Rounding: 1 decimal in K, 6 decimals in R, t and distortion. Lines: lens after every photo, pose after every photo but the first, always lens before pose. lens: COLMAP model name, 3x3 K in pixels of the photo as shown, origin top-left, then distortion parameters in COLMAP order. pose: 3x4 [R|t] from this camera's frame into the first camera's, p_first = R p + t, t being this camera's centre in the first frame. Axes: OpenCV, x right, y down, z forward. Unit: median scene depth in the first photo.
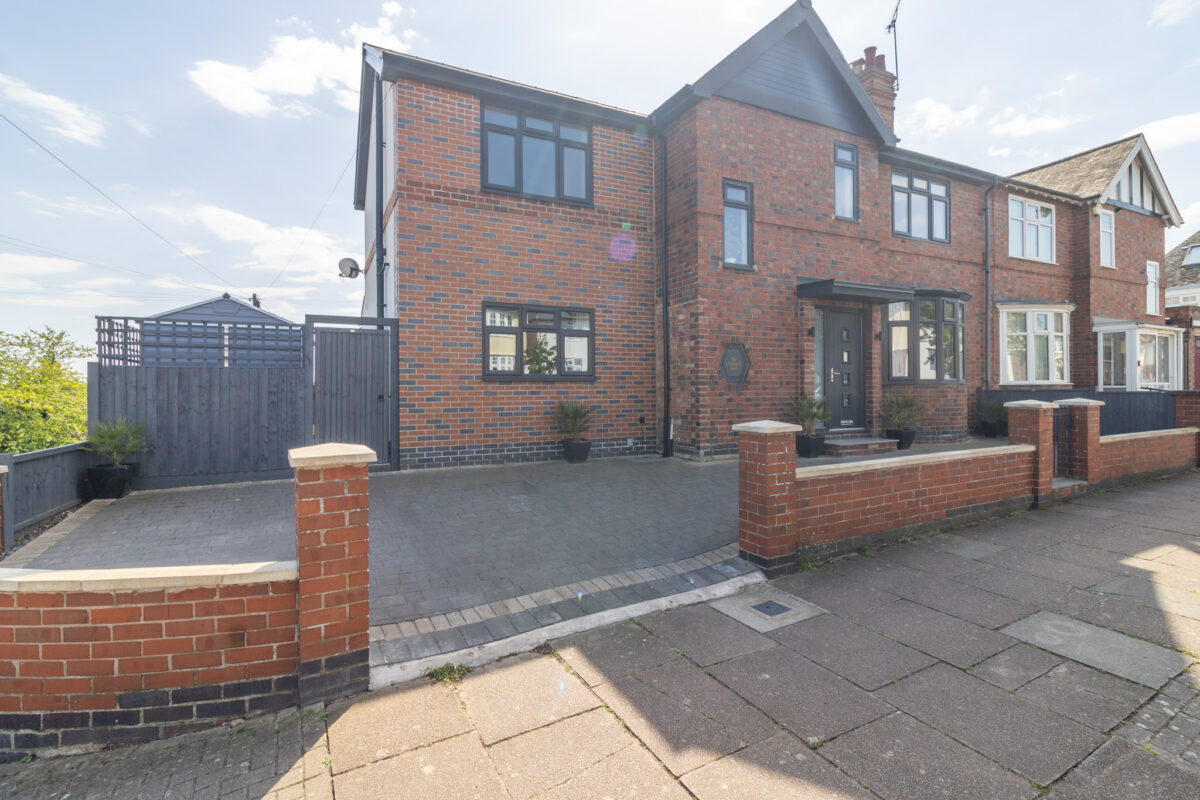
lens RADIAL K [[569.5, 0, 602.0], [0, 569.5, 389.9], [0, 0, 1]] dist [0.002471, 0.000796]
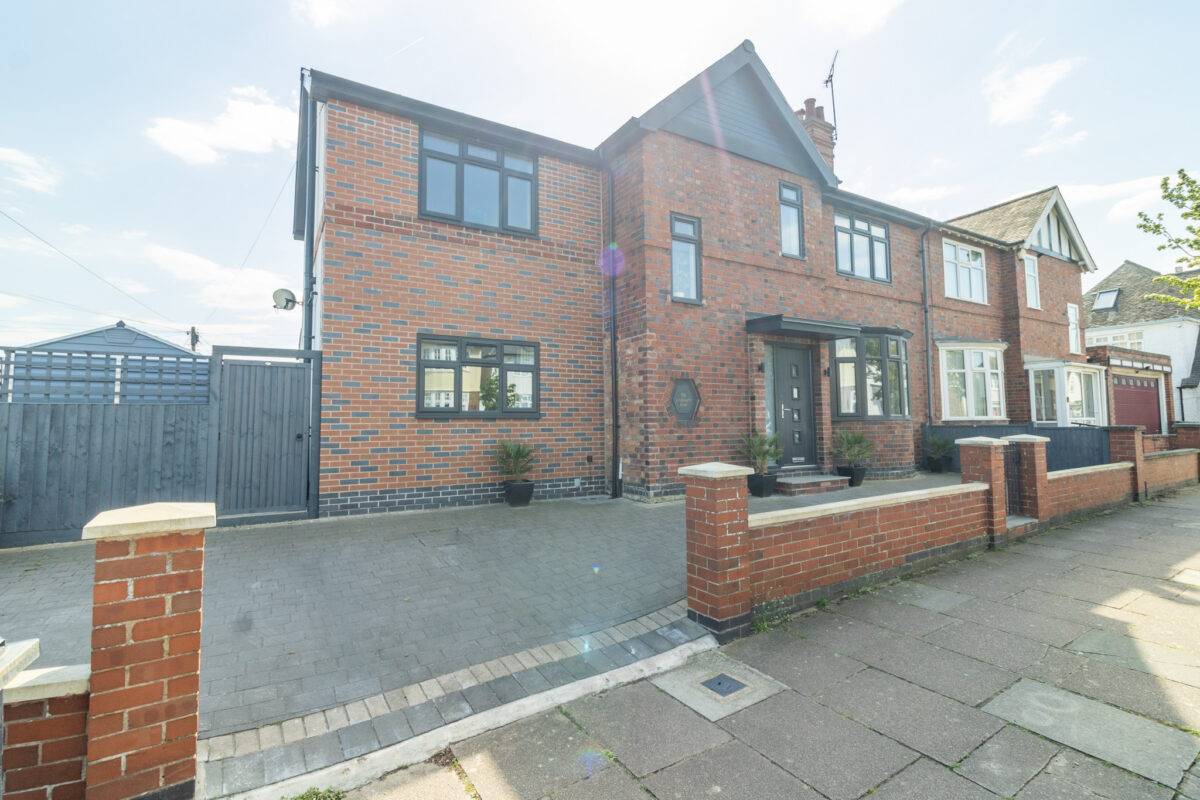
lens RADIAL K [[555.2, 0, 602.3], [0, 555.2, 390.3], [0, 0, 1]] dist [0.002372, 0.000772]
pose [[0.997347, 0.001107, 0.072791, 0.028153], [0.003501, 0.997998, -0.063144, -0.003538], [-0.072715, 0.063231, 0.995346, 0.079920]]
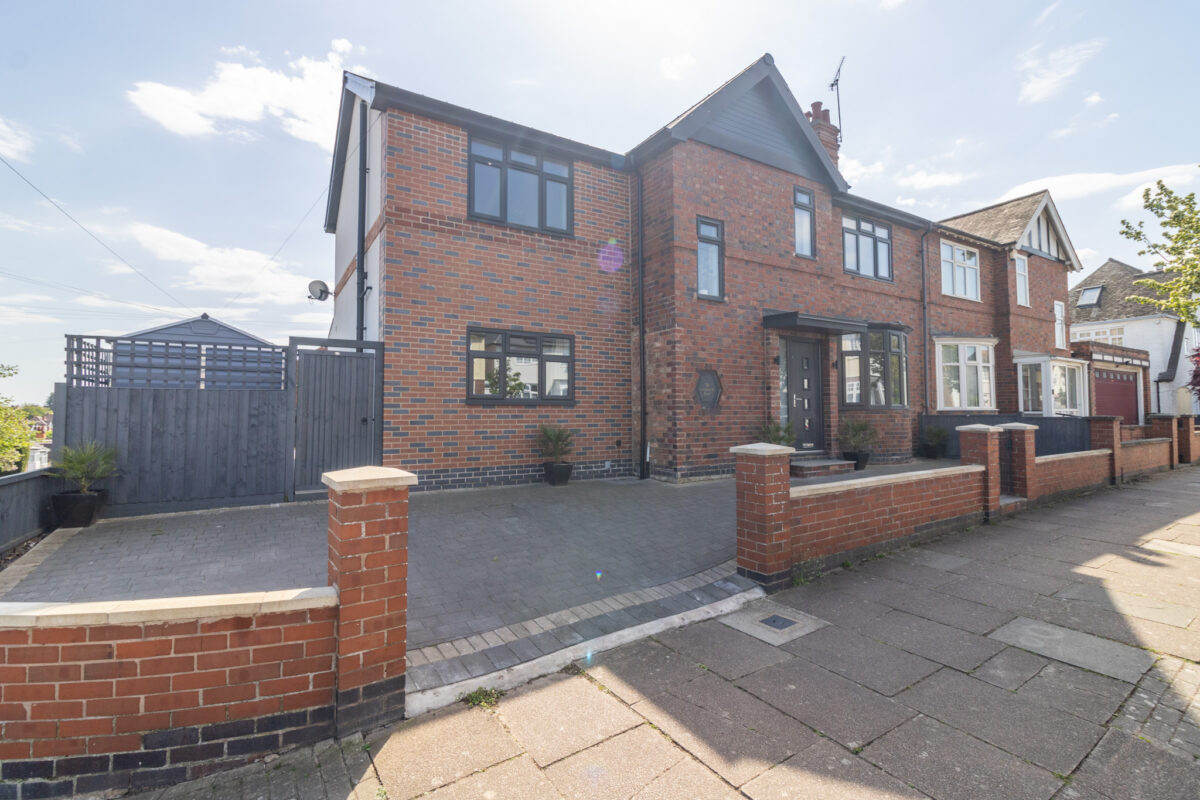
lens RADIAL K [[555.2, 0, 602.3], [0, 555.2, 390.3], [0, 0, 1]] dist [0.002372, 0.000772]
pose [[0.995743, 0.007150, 0.091891, -0.064122], [-0.003217, 0.999075, -0.042885, 0.000509], [-0.092113, 0.042407, 0.994845, -0.004049]]
